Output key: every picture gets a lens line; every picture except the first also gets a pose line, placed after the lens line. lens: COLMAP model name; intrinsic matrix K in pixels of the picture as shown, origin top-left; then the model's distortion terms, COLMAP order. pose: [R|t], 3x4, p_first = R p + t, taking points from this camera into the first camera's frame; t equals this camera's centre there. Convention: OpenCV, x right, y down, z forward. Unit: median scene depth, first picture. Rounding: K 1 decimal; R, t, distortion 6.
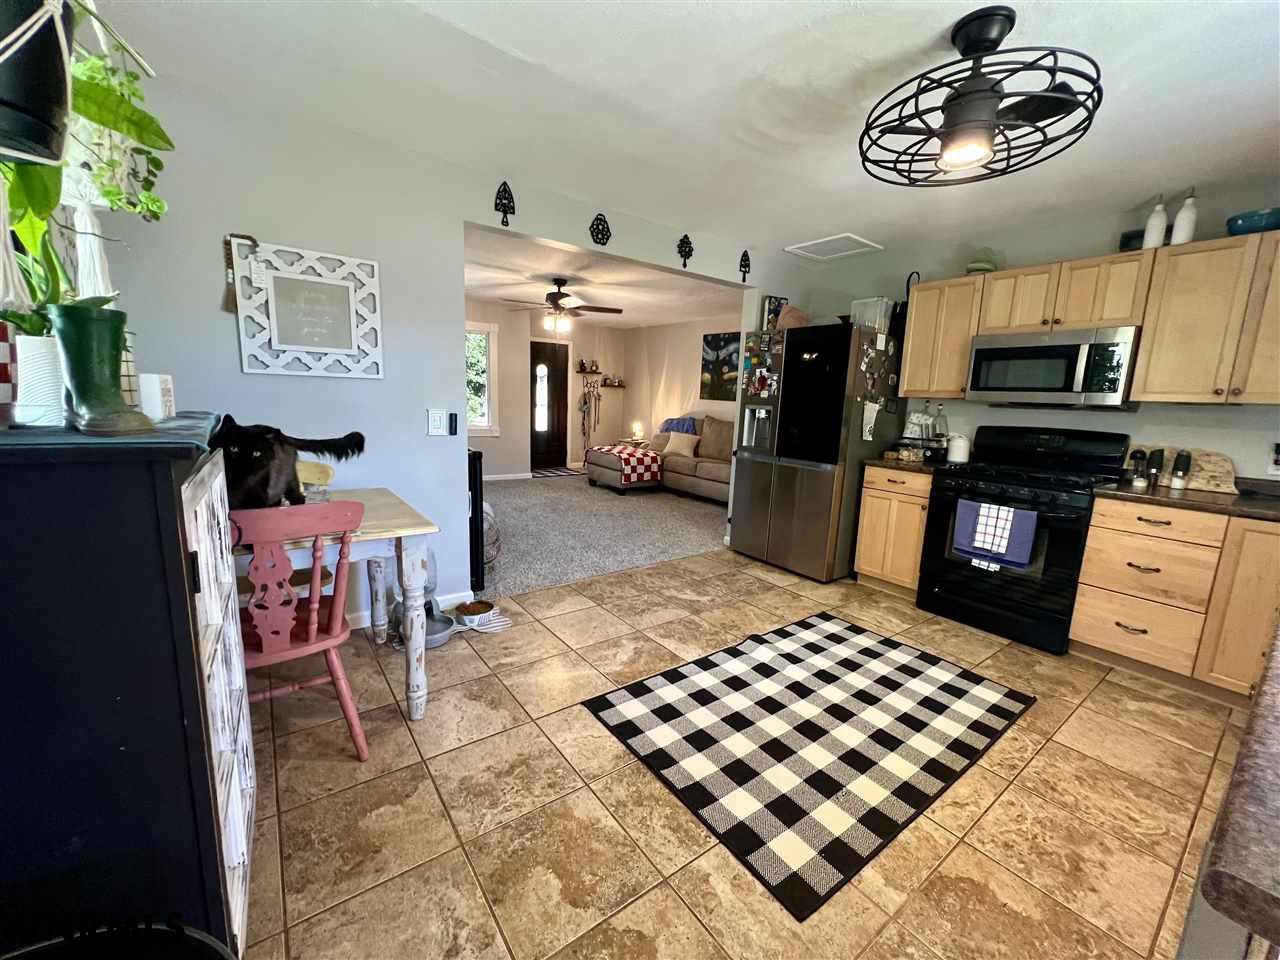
lens RADIAL K [[513.3, 0, 640.0], [0, 513.3, 480.0], [0, 0, 1]] dist [-0.000477, 0.000009]
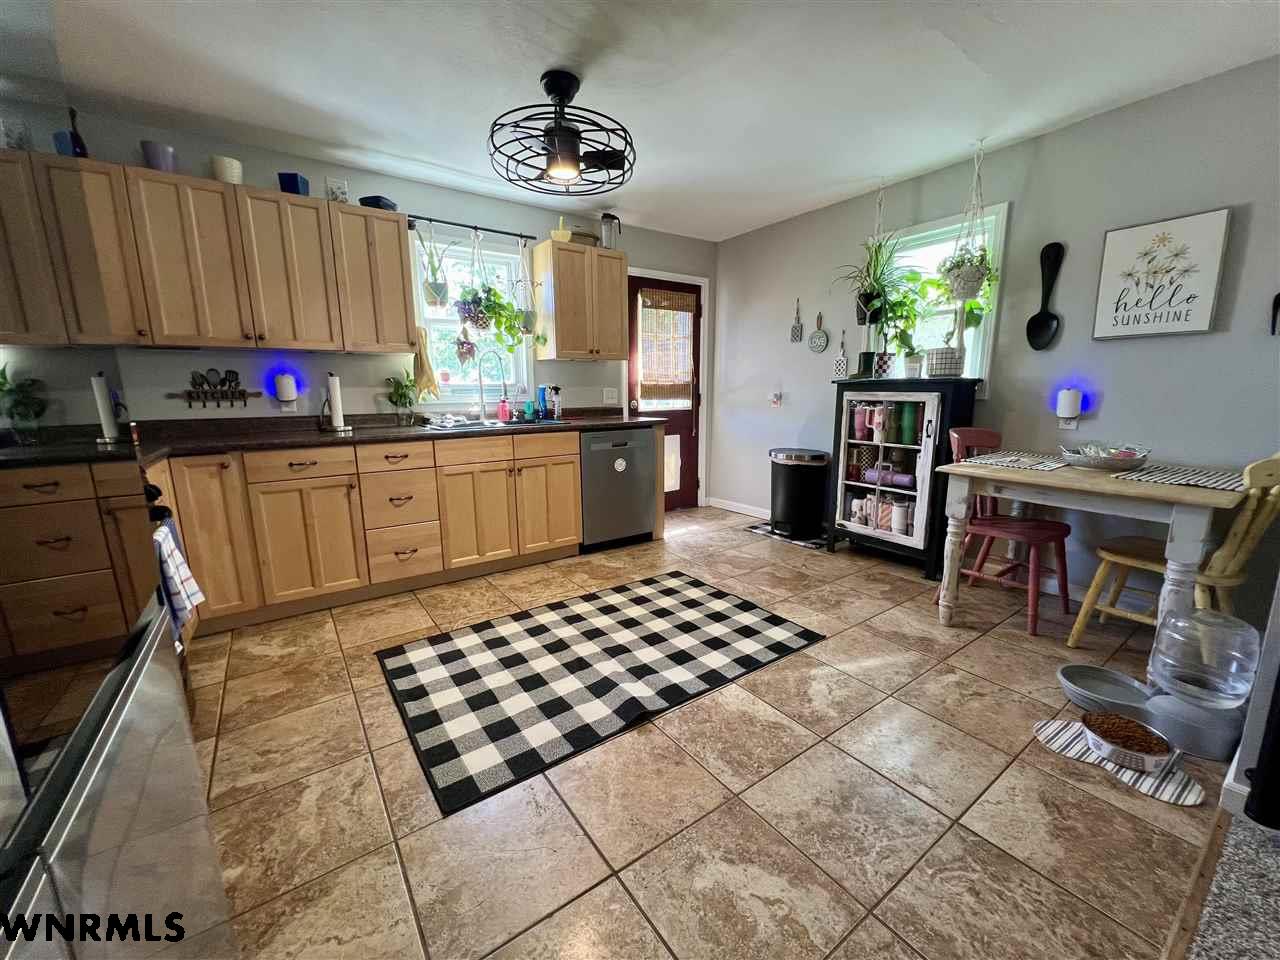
lens RADIAL K [[515.0, 0, 643.4], [0, 515.0, 482.0], [0, 0, 1]] dist [-0.001576, 0.000194]
pose [[-0.999349, -0.034974, 0.008900, 0.217566], [-0.029905, 0.940588, 0.338231, -0.189804], [-0.020200, 0.337745, -0.941021, 1.497908]]
